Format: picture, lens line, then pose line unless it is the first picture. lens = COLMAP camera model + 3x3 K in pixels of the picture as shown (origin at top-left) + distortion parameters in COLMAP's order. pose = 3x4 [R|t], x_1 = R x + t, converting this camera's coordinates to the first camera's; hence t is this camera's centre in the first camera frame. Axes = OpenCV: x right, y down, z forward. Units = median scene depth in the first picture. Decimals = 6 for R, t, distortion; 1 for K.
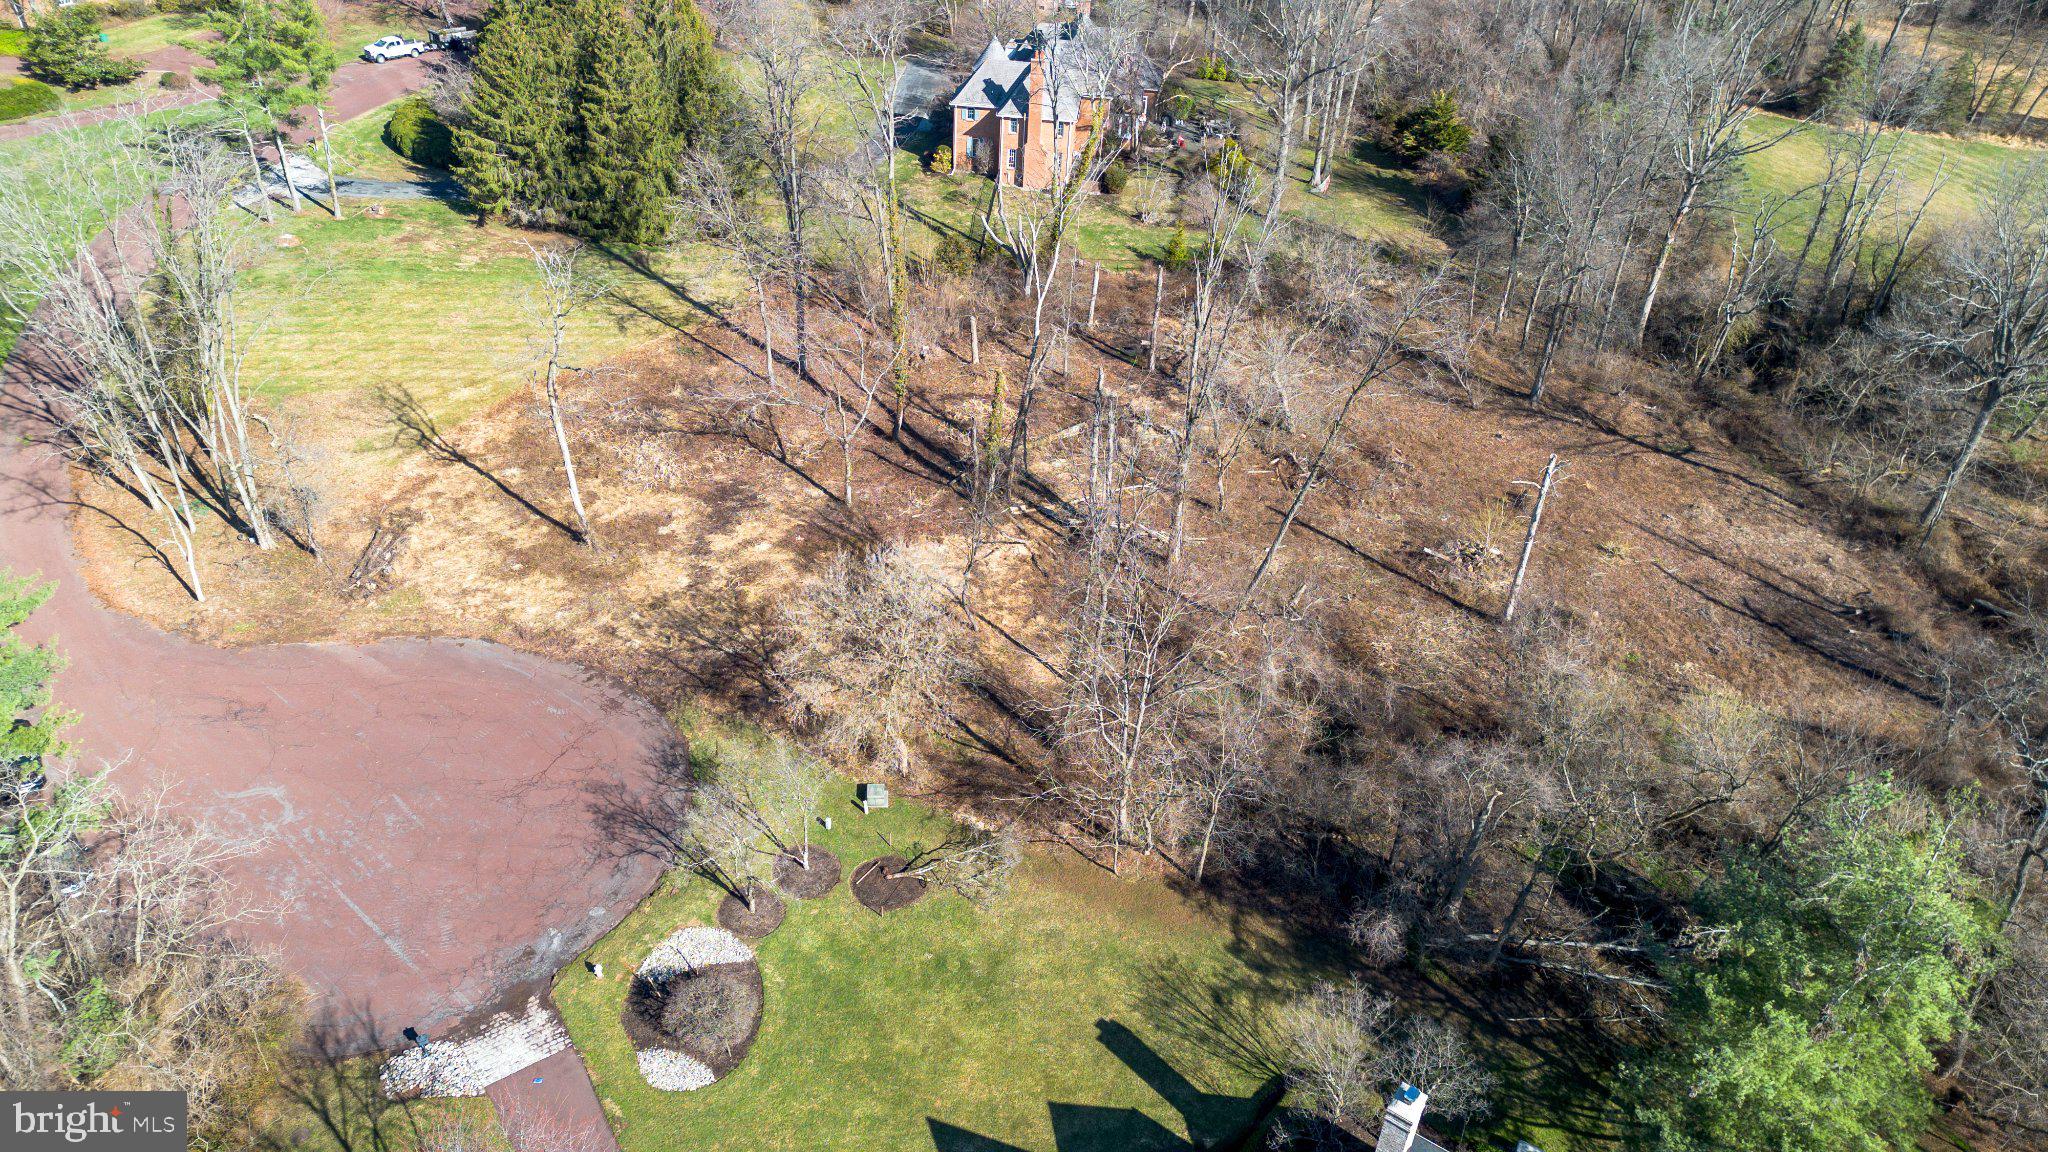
lens RADIAL K [[1440.7, 0, 1021.0], [0, 1440.7, 566.8], [0, 0, 1]] dist [0.068999, -0.062123]
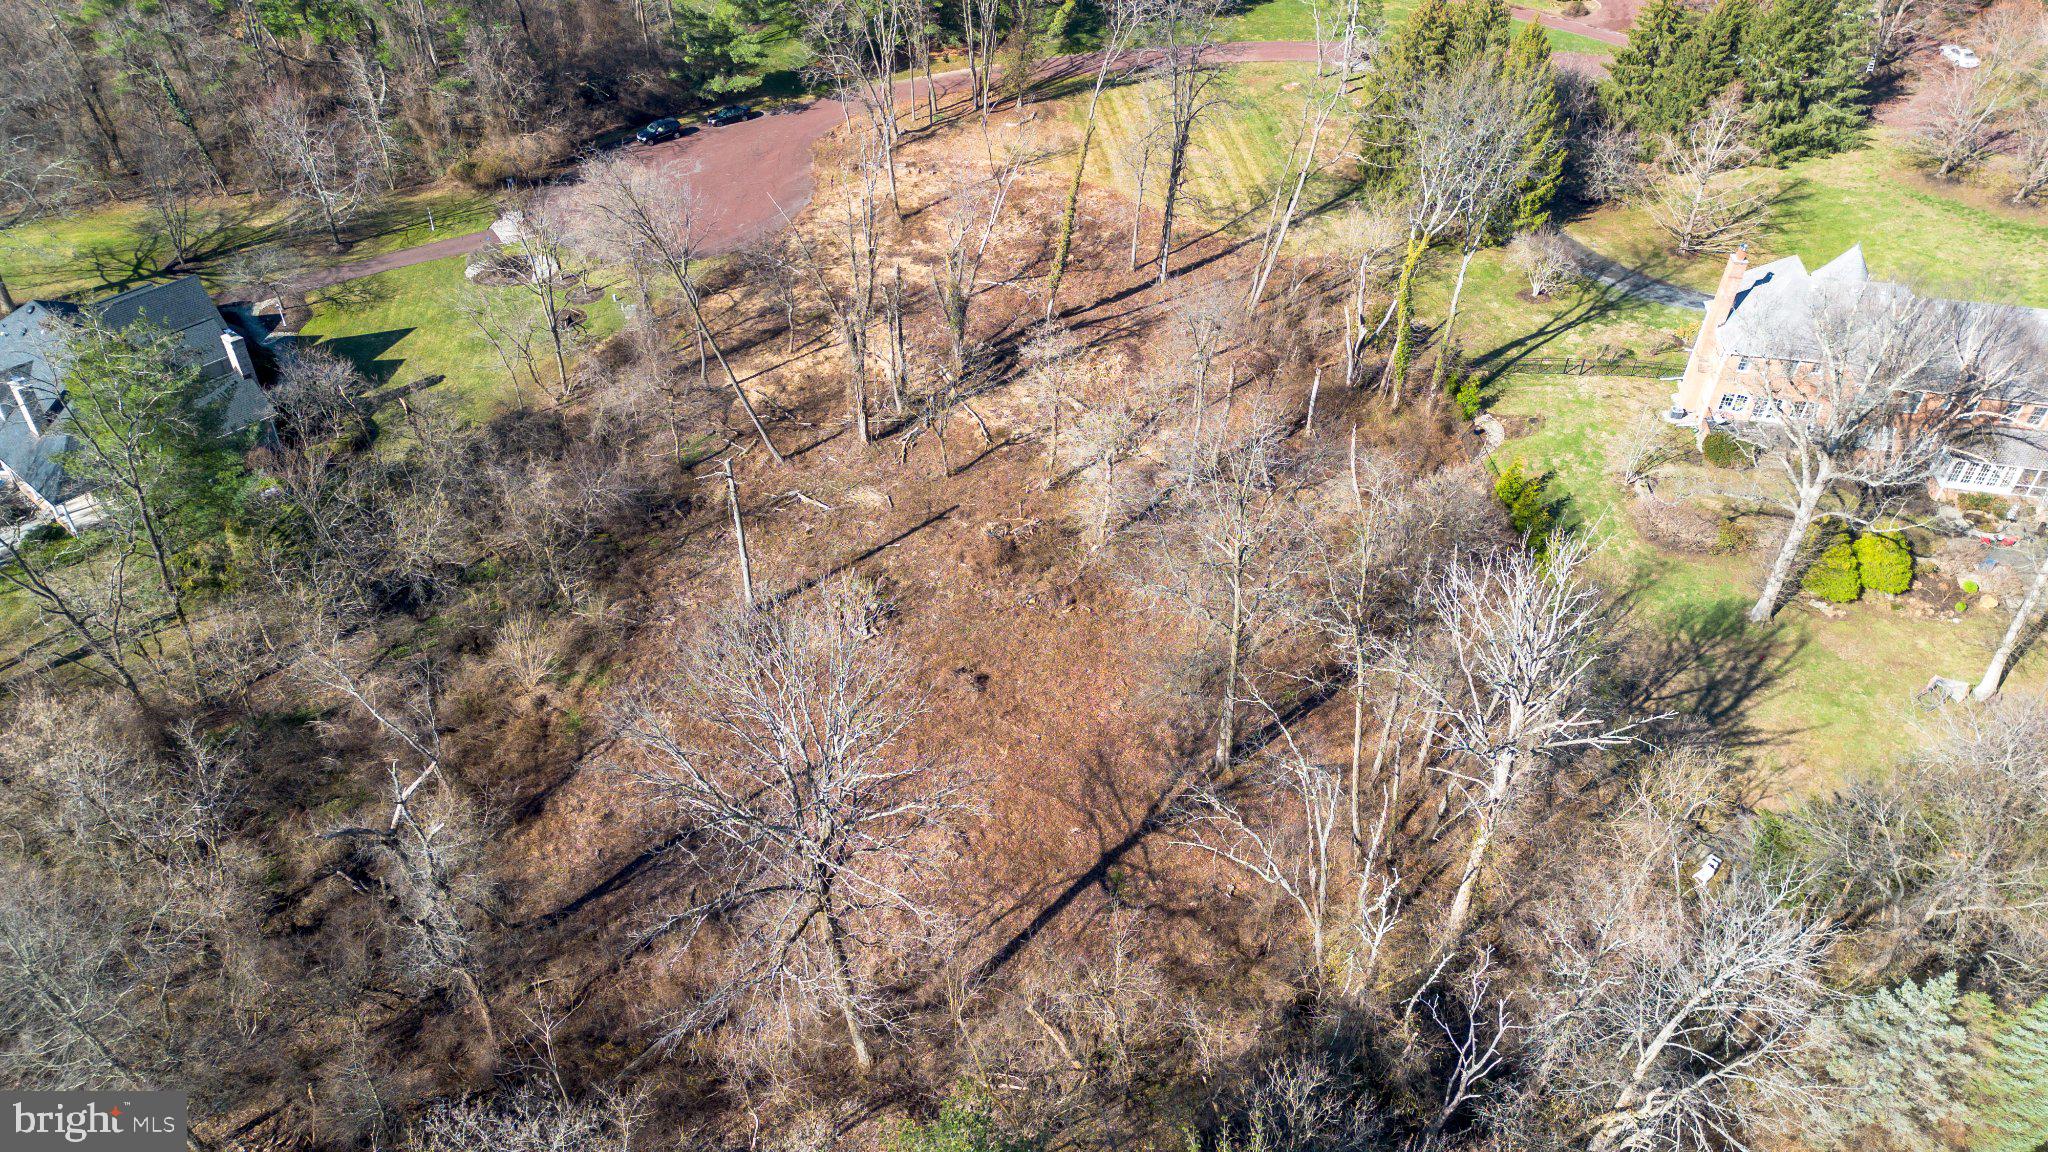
lens RADIAL K [[1440.7, 0, 1025.5], [0, 1440.7, 577.4], [0, 0, 1]] dist [0.068999, -0.062123]
pose [[-0.070068, 0.592527, -0.802498, 0.967448], [-0.573715, 0.634175, 0.518337, -0.541594], [0.816052, 0.496724, 0.295506, 0.686751]]
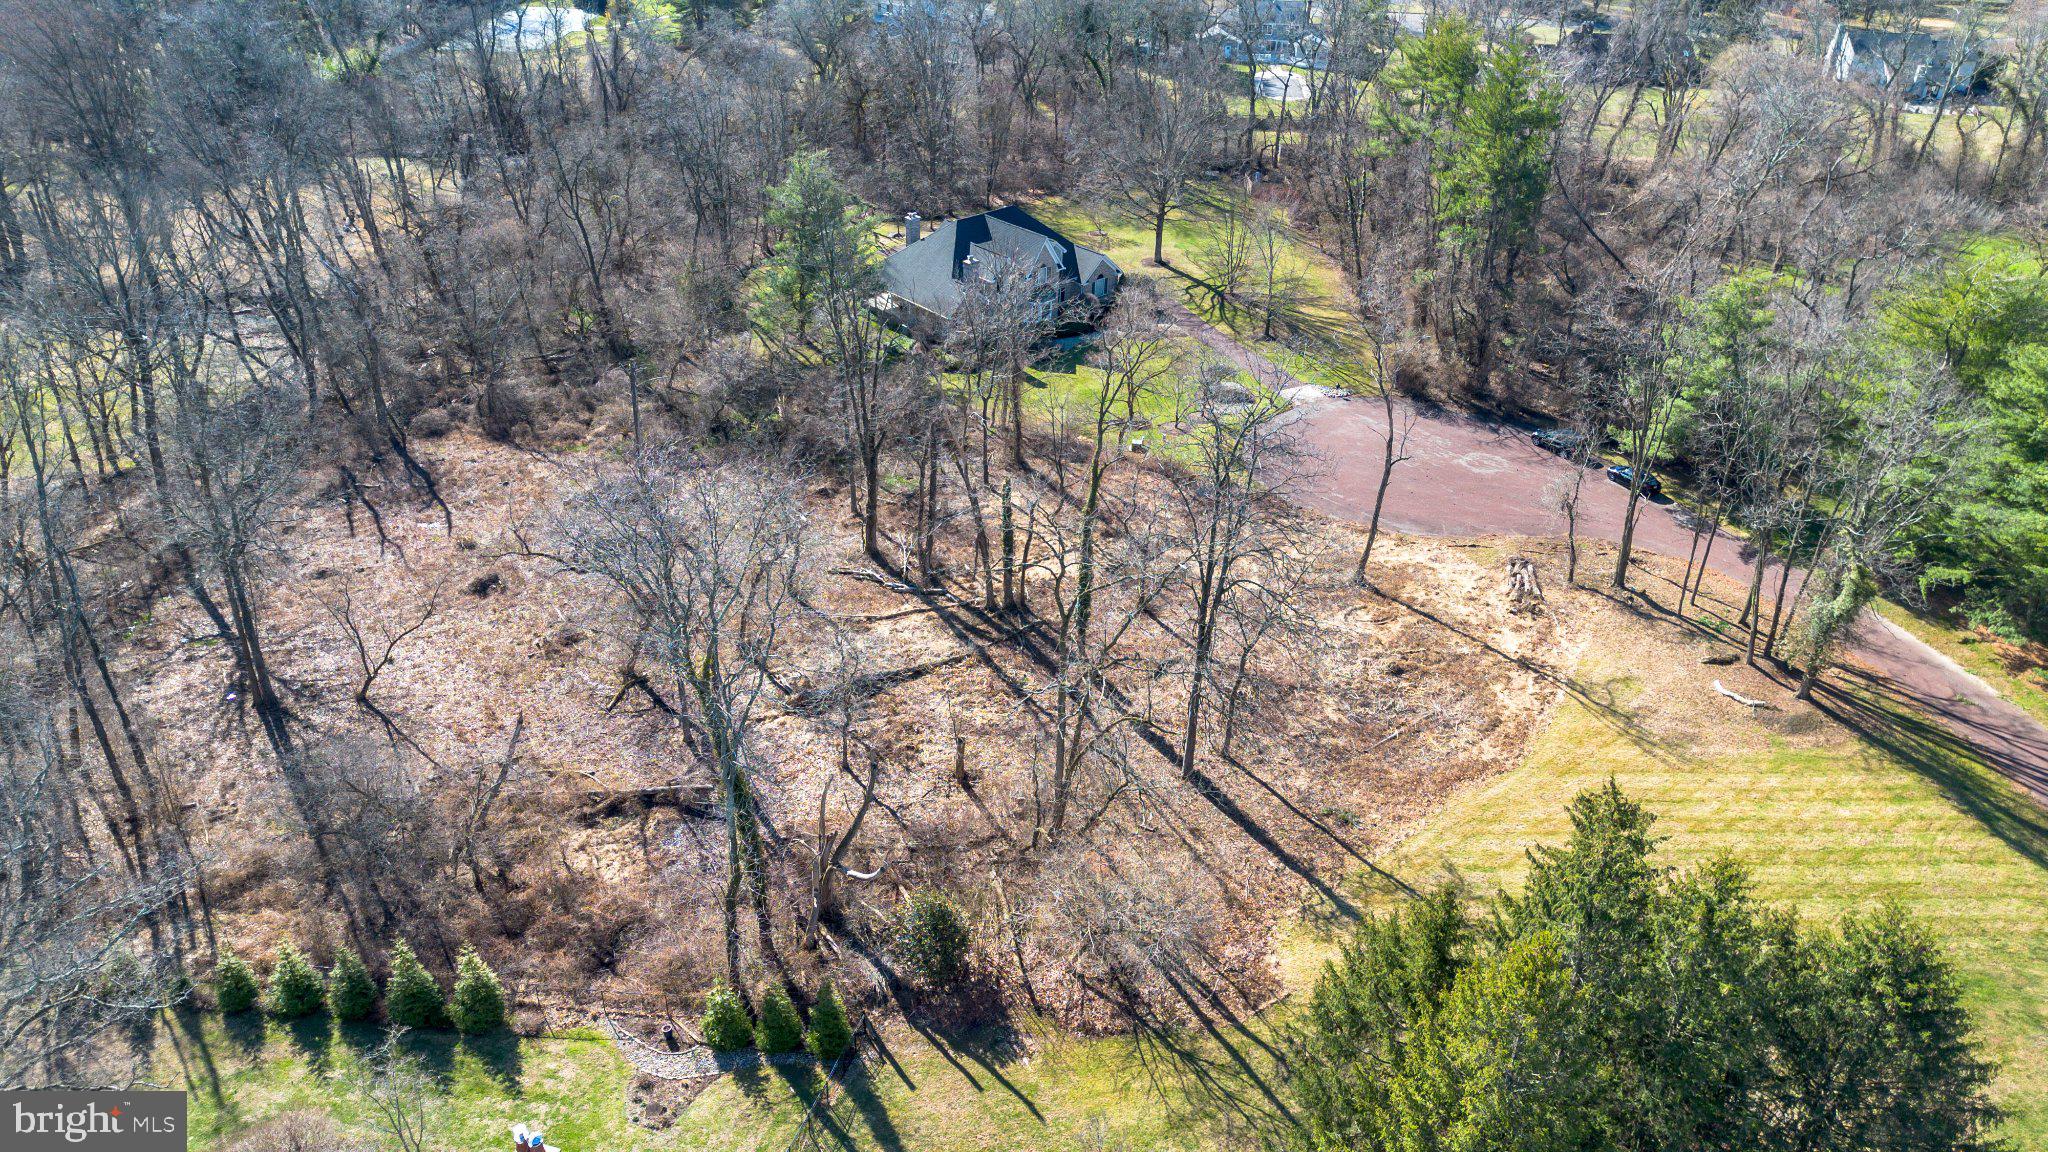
lens RADIAL K [[1440.7, 0, 1016.8], [0, 1440.7, 569.7], [0, 0, 1]] dist [0.068999, -0.062123]
pose [[-0.976423, -0.165258, 0.138881, -0.152273], [0.054638, 0.433219, 0.899631, -0.898560], [-0.208837, 0.886009, -0.413975, 1.257491]]
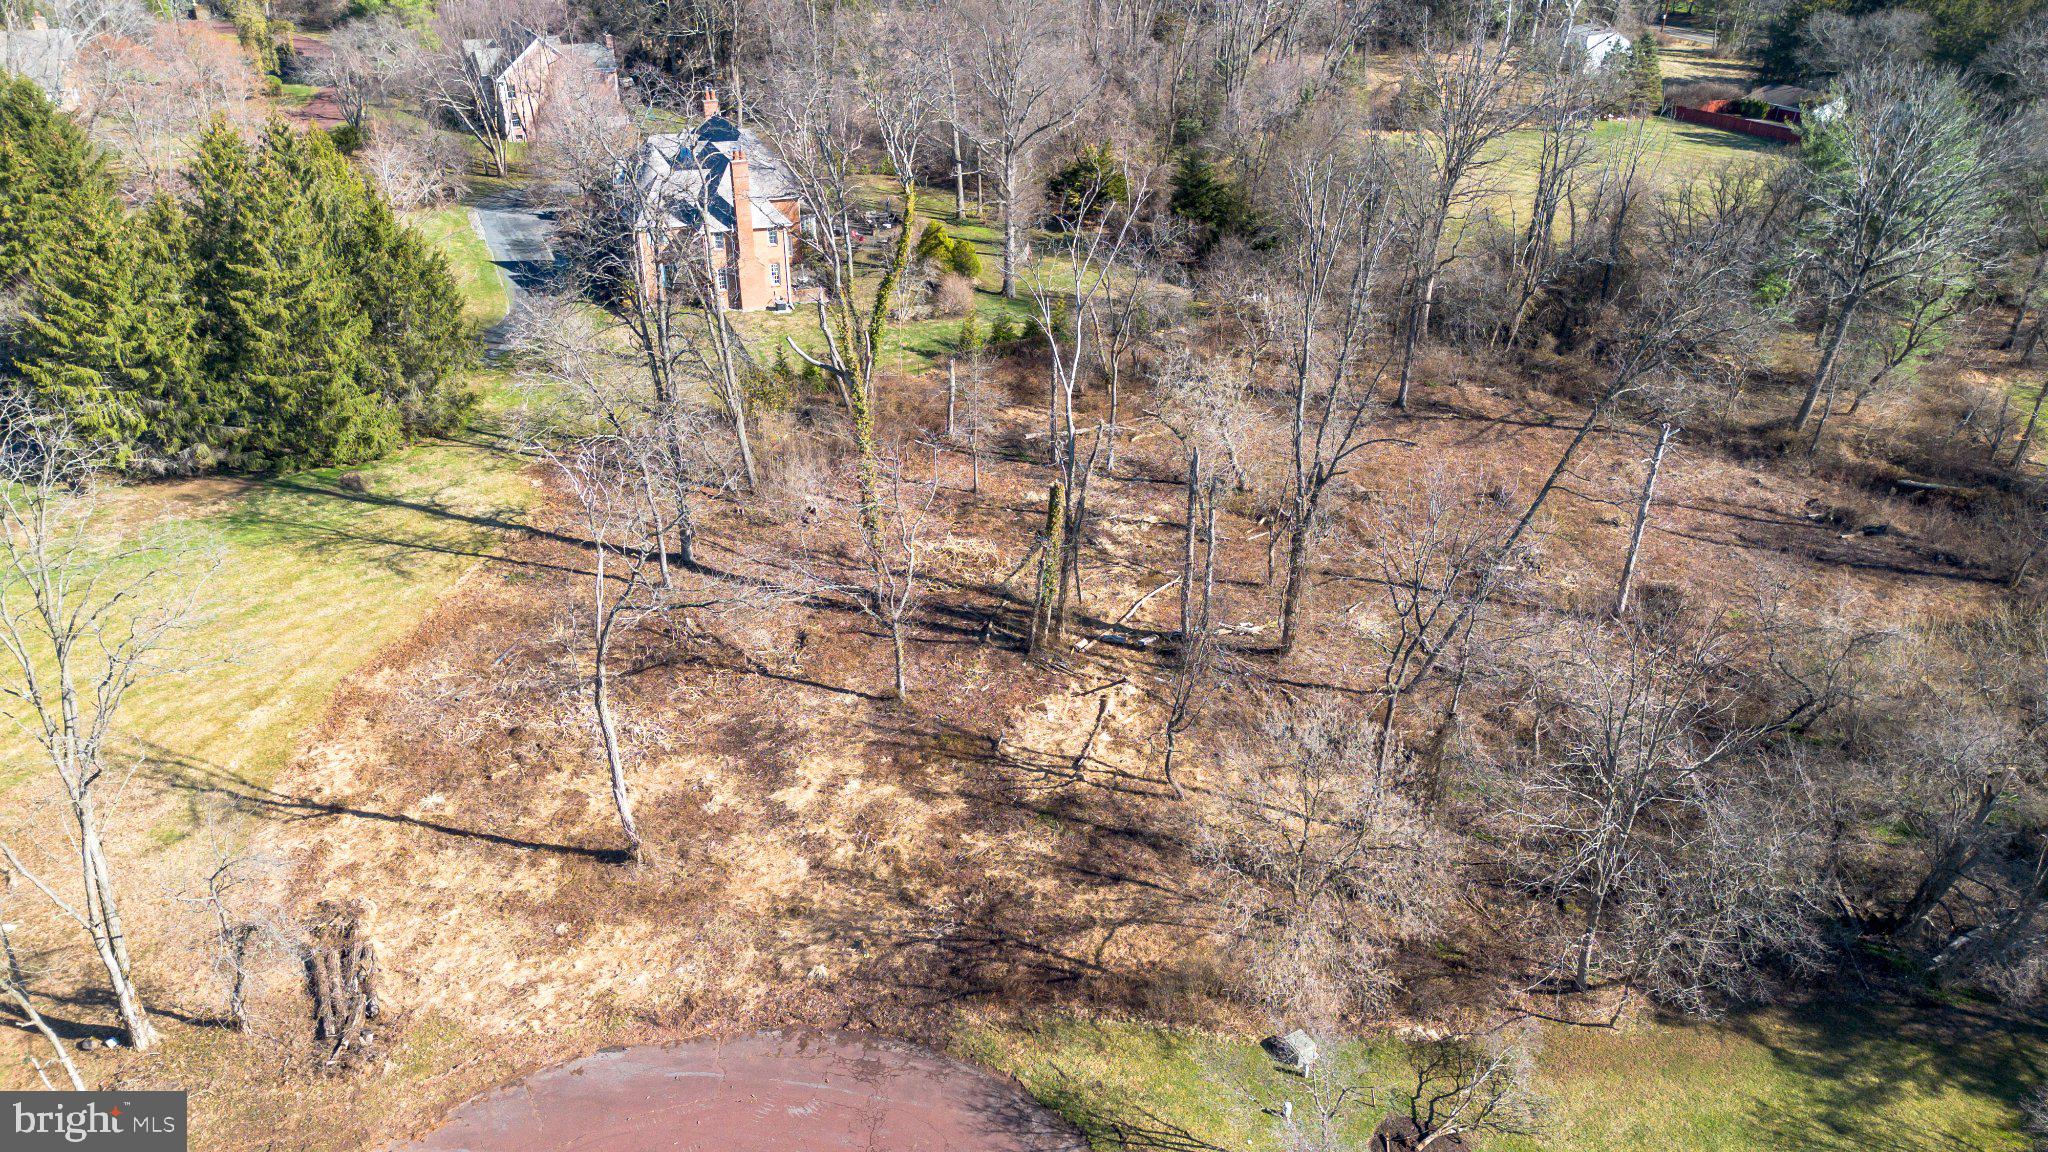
lens RADIAL K [[1440.7, 0, 1015.8], [0, 1440.7, 569.7], [0, 0, 1]] dist [0.068999, -0.062123]
pose [[0.880294, -0.255581, 0.399702, -0.309046], [0.287281, 0.957630, -0.020365, -0.066880], [-0.377561, 0.132754, 0.916419, 0.230640]]
